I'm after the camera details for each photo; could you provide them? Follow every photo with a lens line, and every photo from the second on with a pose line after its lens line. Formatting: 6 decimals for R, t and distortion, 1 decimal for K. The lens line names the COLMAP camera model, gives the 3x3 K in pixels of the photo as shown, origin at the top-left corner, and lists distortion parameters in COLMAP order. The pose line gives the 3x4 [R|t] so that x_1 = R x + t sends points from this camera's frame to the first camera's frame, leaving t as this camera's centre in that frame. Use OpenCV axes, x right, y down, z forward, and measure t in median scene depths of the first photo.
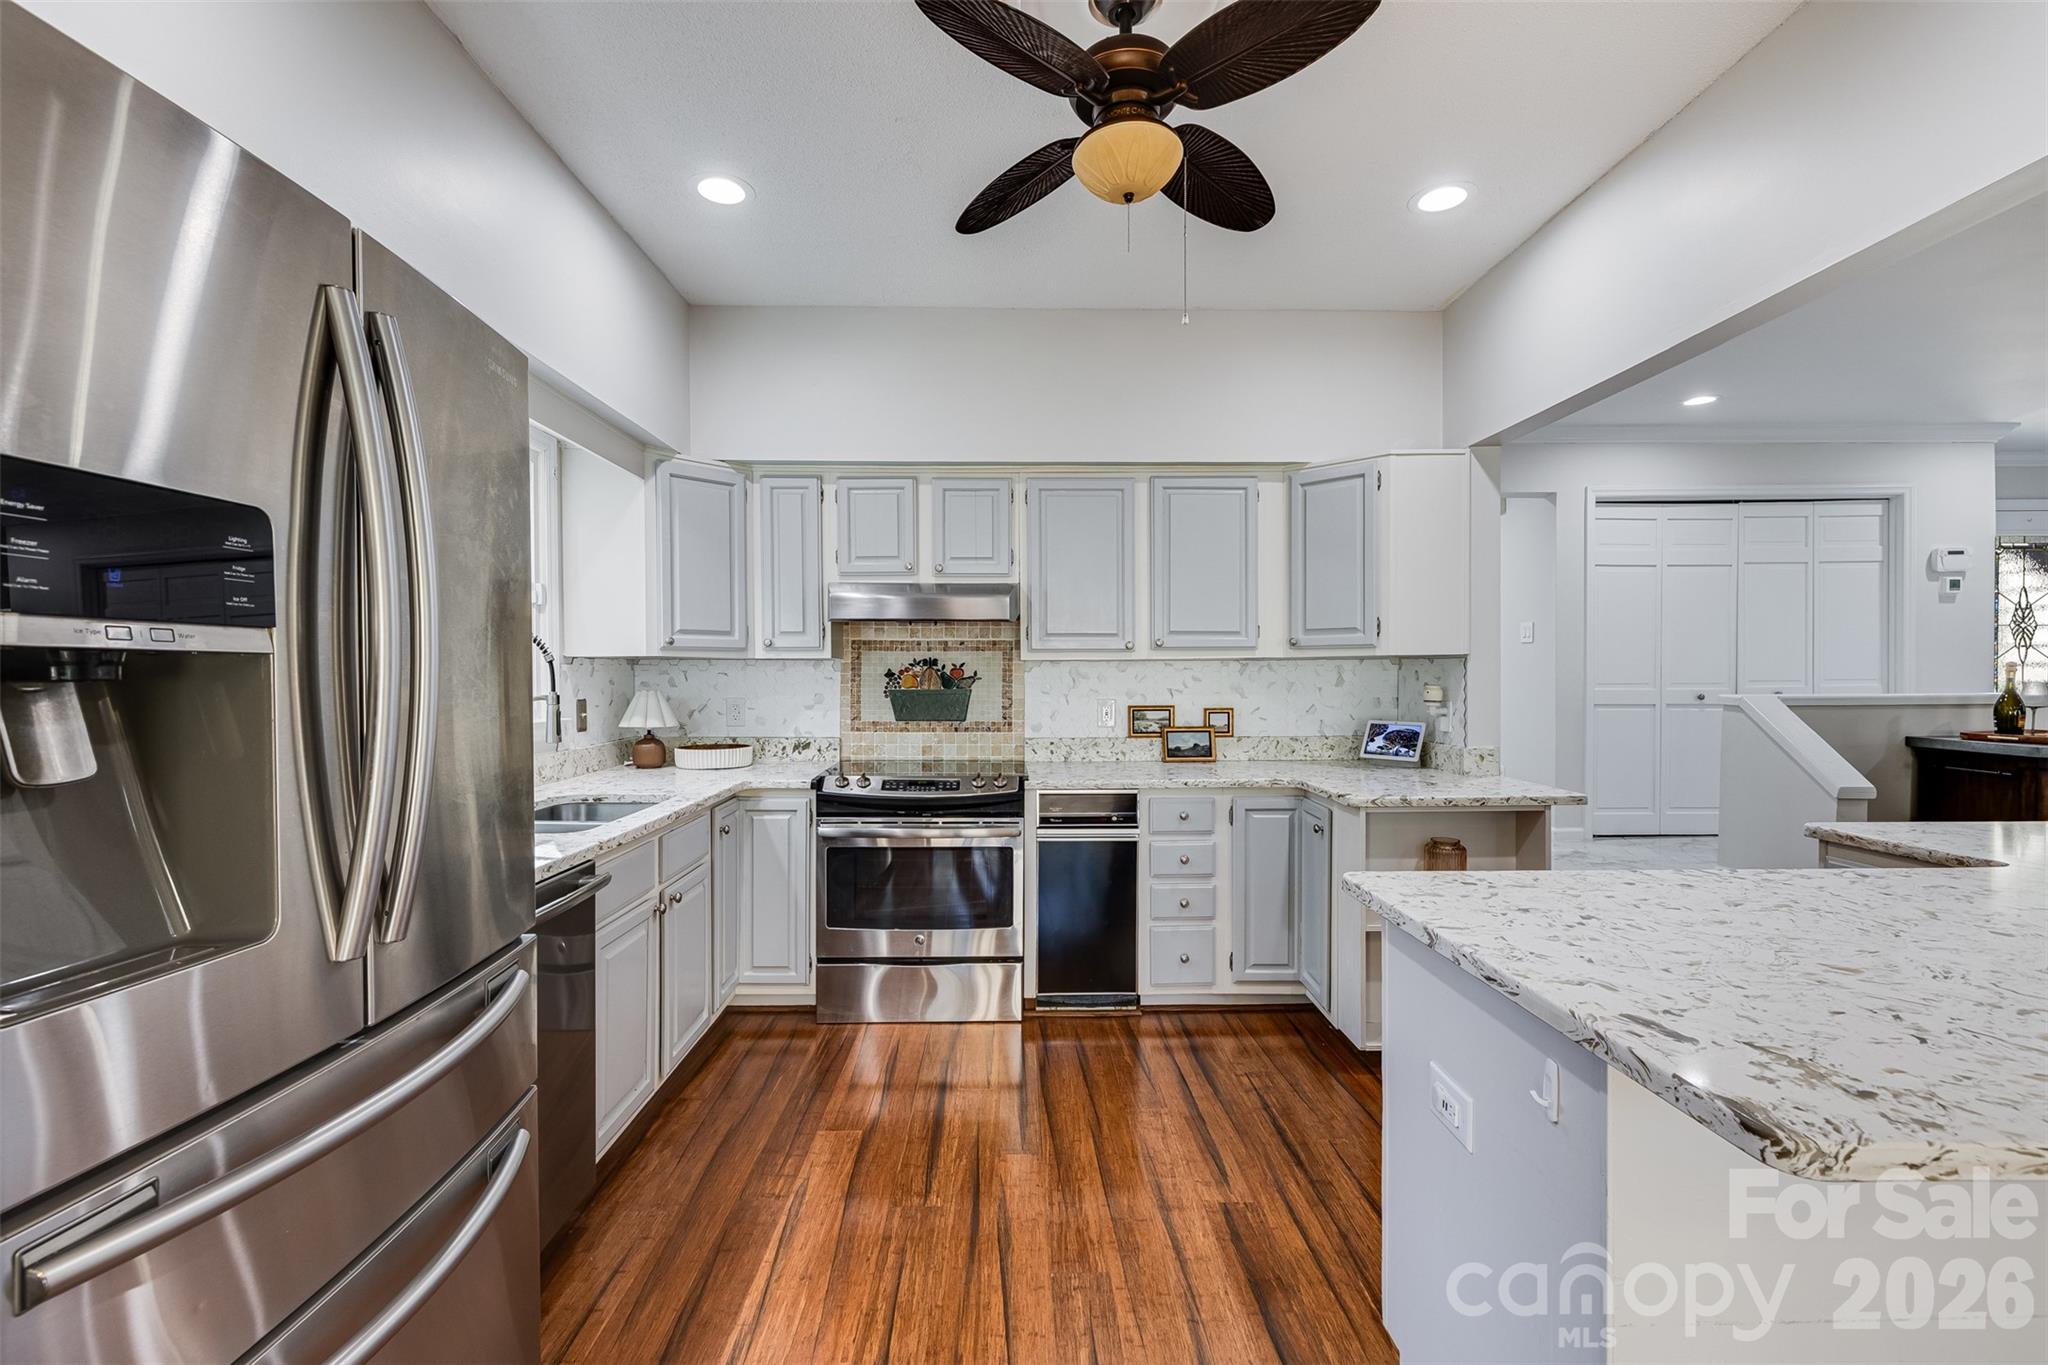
lens RADIAL K [[900.9, 0, 1018.7], [0, 900.9, 690.5], [0, 0, 1]] dist [0.001615, -0.000113]
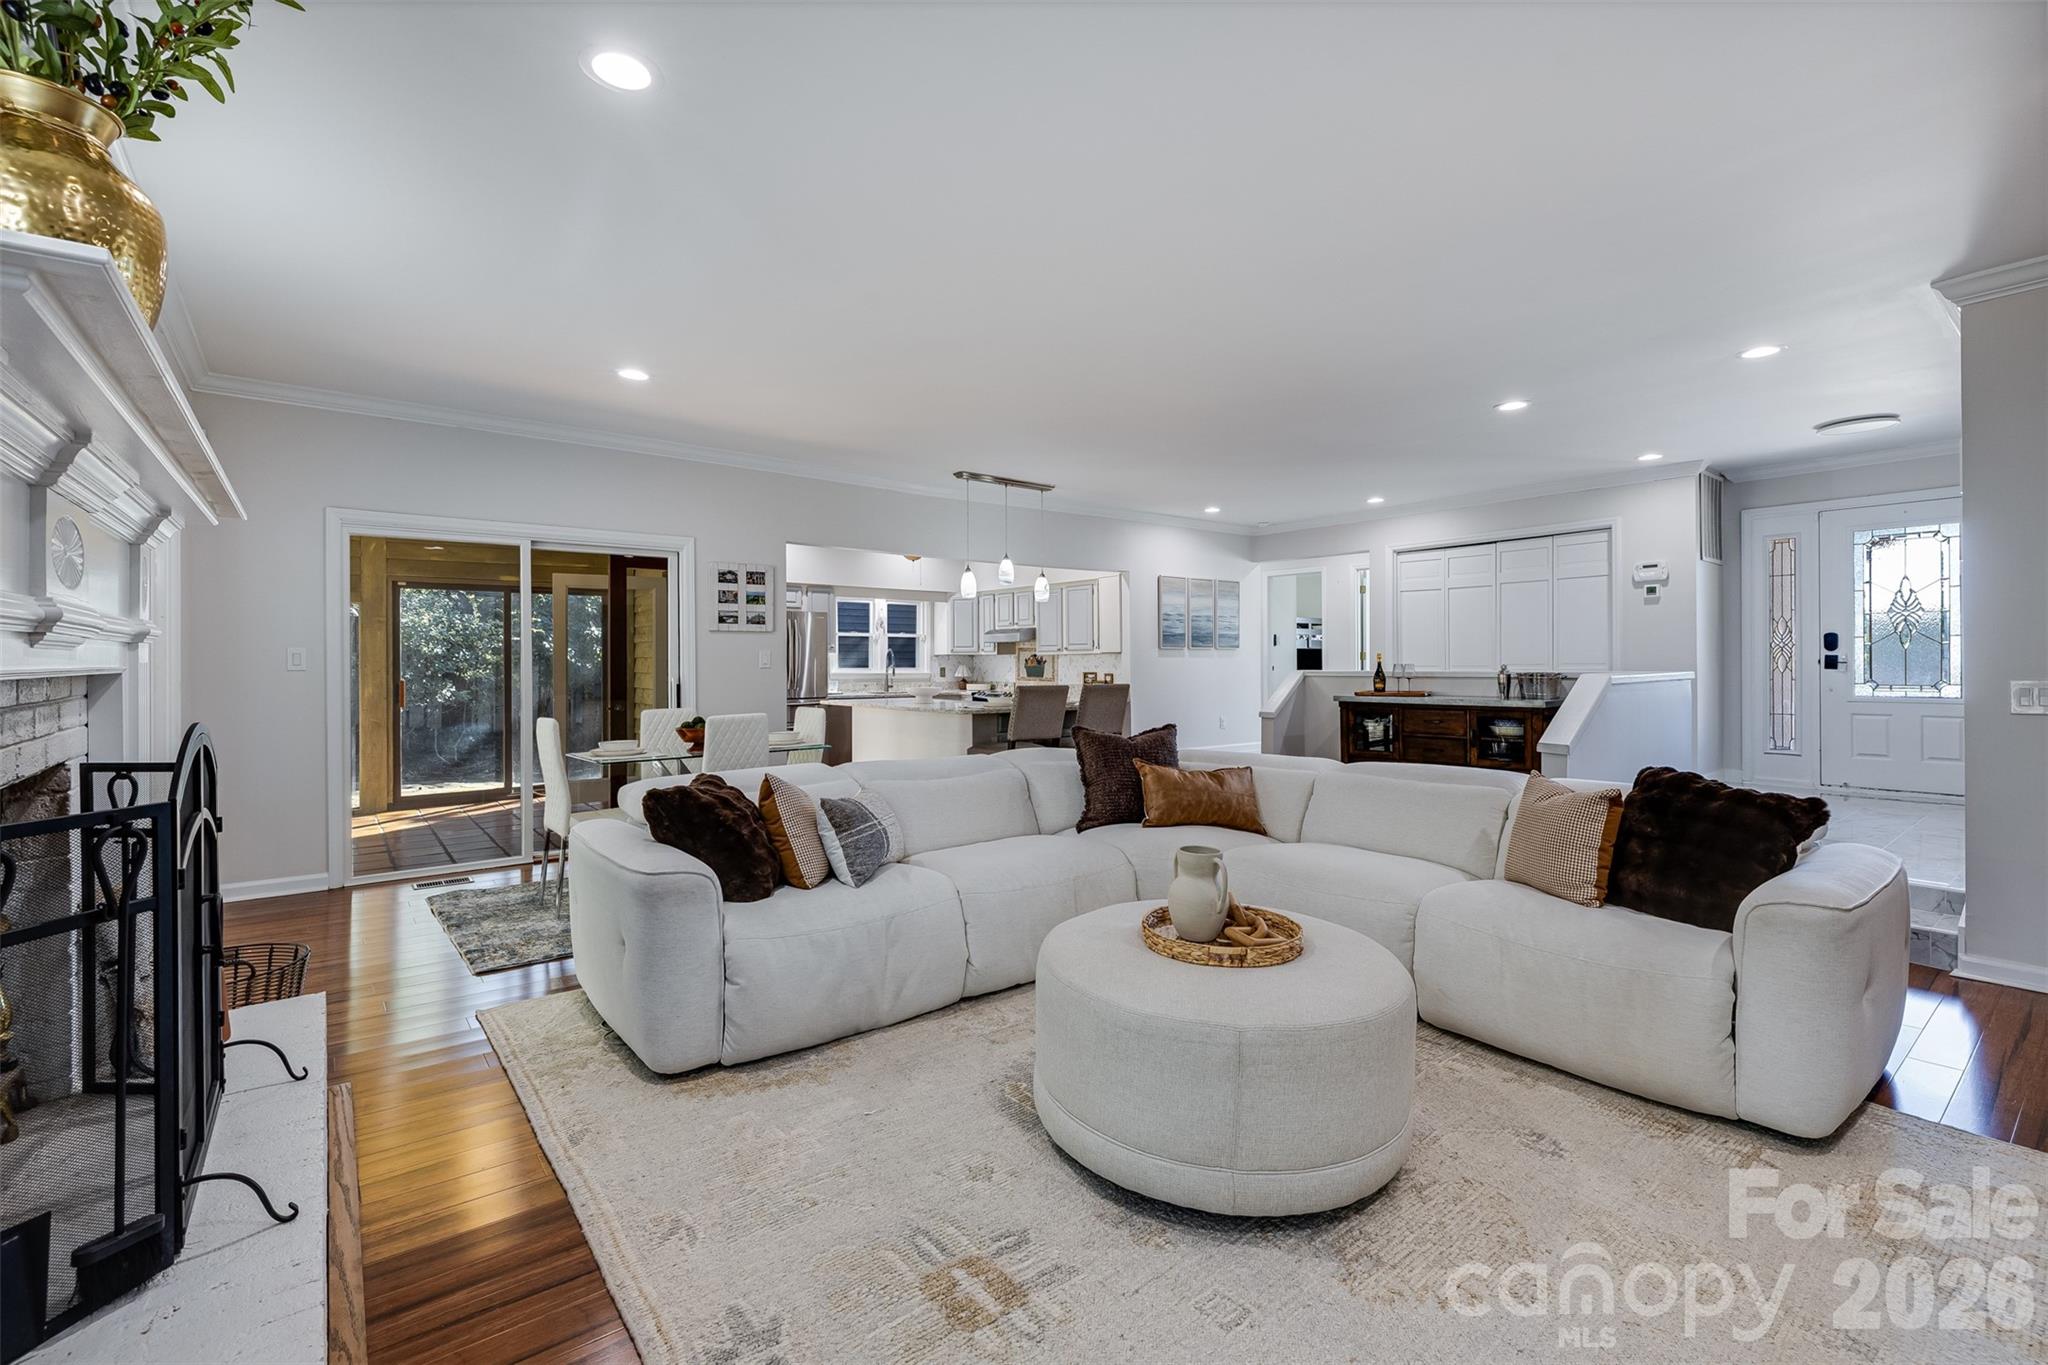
lens RADIAL K [[900.9, 0, 1022.4], [0, 900.9, 669.2], [0, 0, 1]] dist [0.001615, -0.000113]
pose [[0.594491, 0.007274, -0.804069, 2.081100], [-0.015460, 0.999878, -0.002385, 0.016197], [0.803953, 0.013849, 0.594531, -0.659064]]
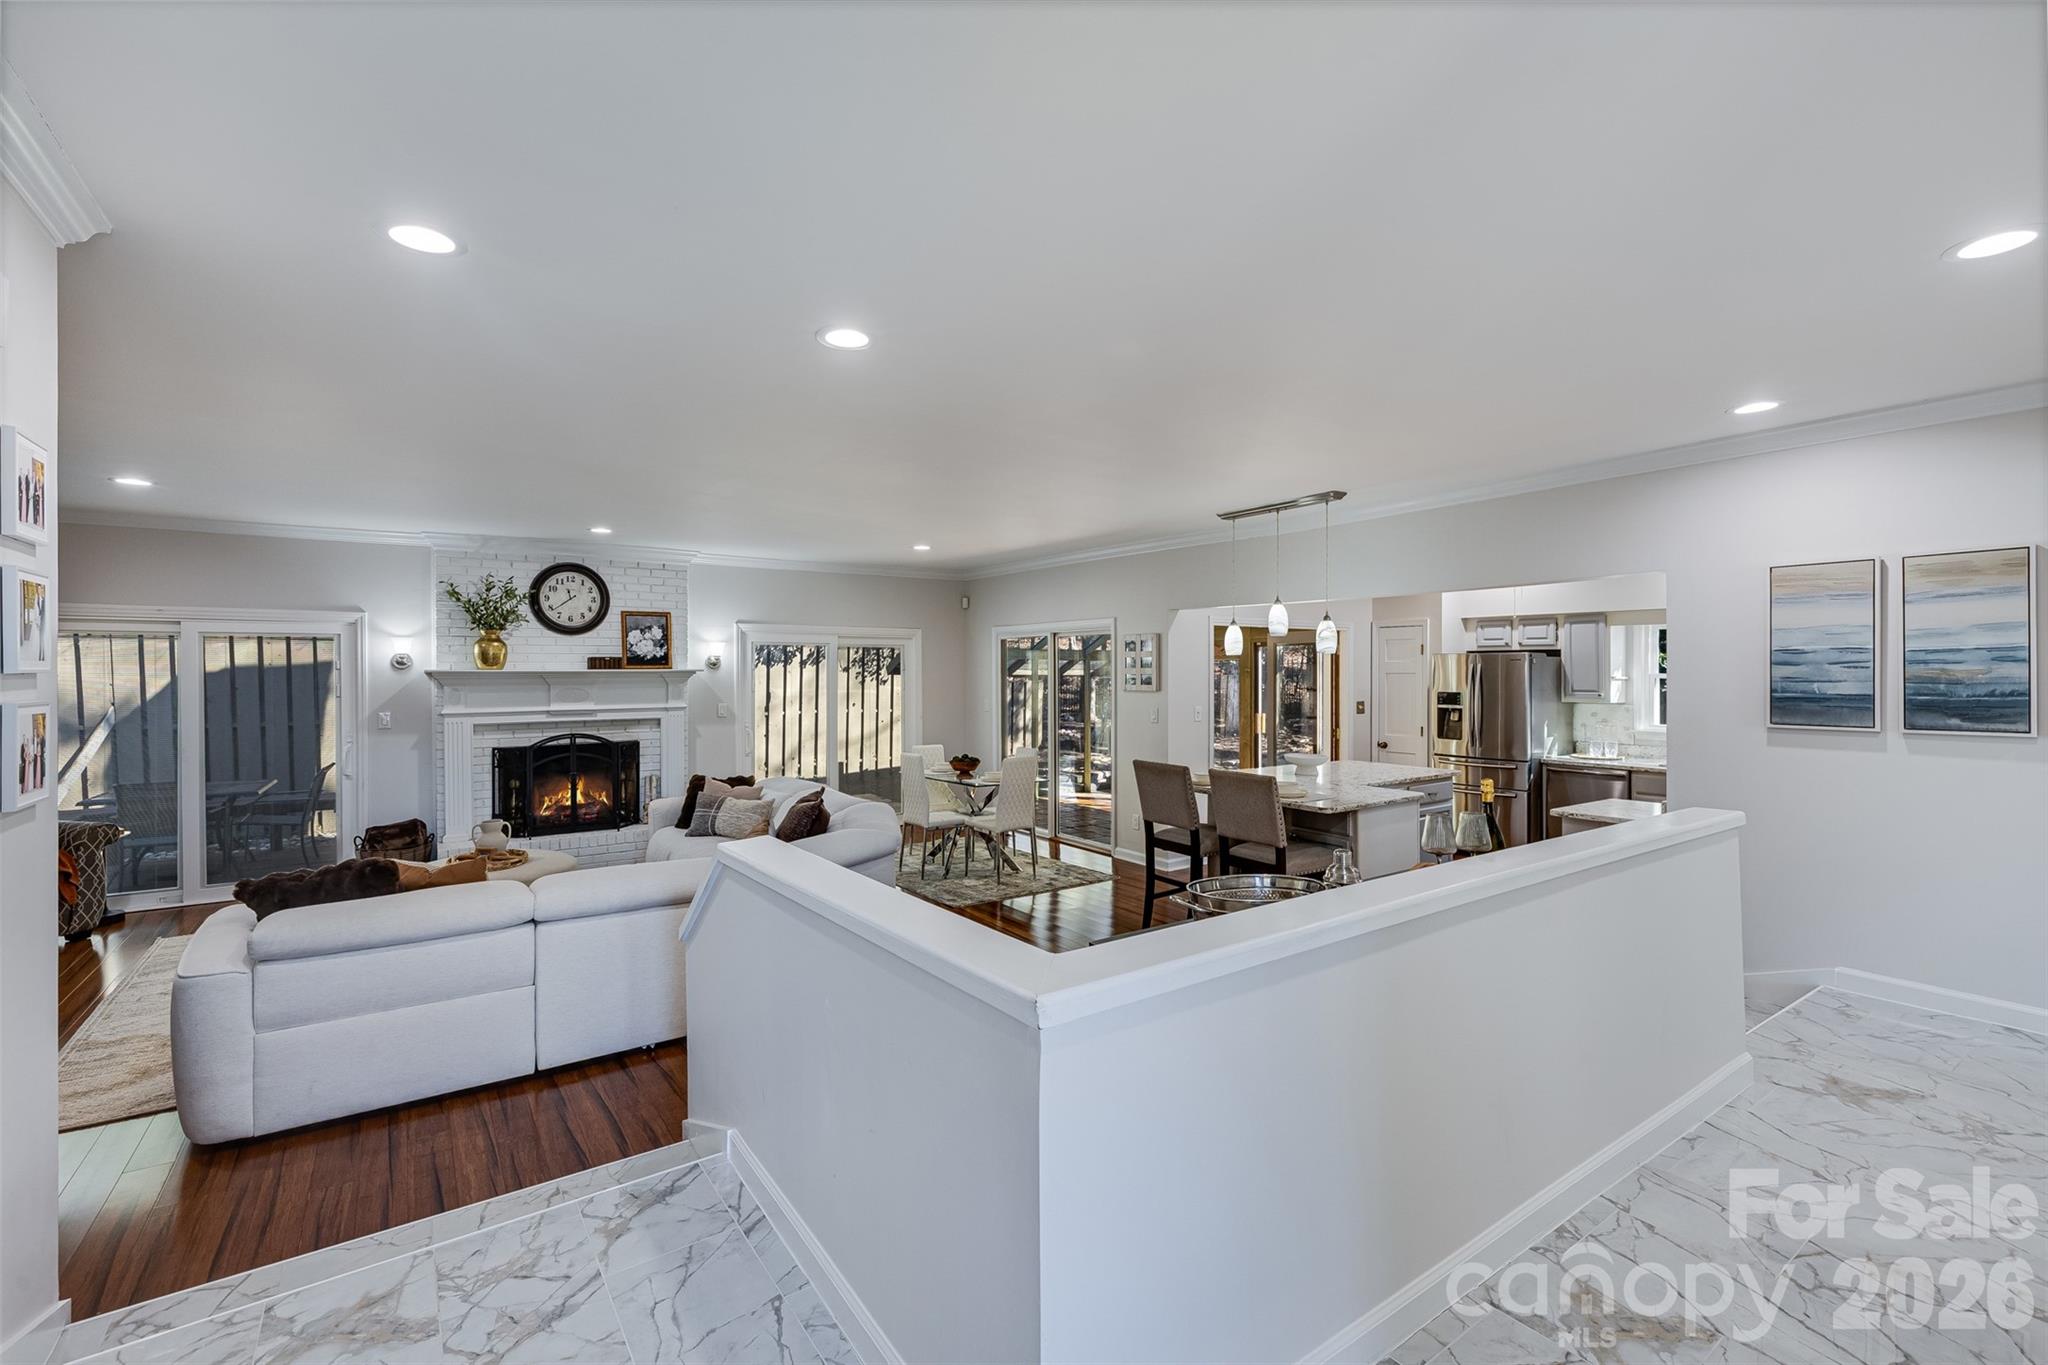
lens RADIAL K [[900.9, 0, 1007.7], [0, 900.9, 669.9], [0, 0, 1]] dist [0.001615, -0.000113]
pose [[-0.840868, 0.006943, -0.541195, 1.753733], [-0.003979, 0.999811, 0.019009, -0.128252], [0.541225, 0.018137, -0.840682, 1.364042]]
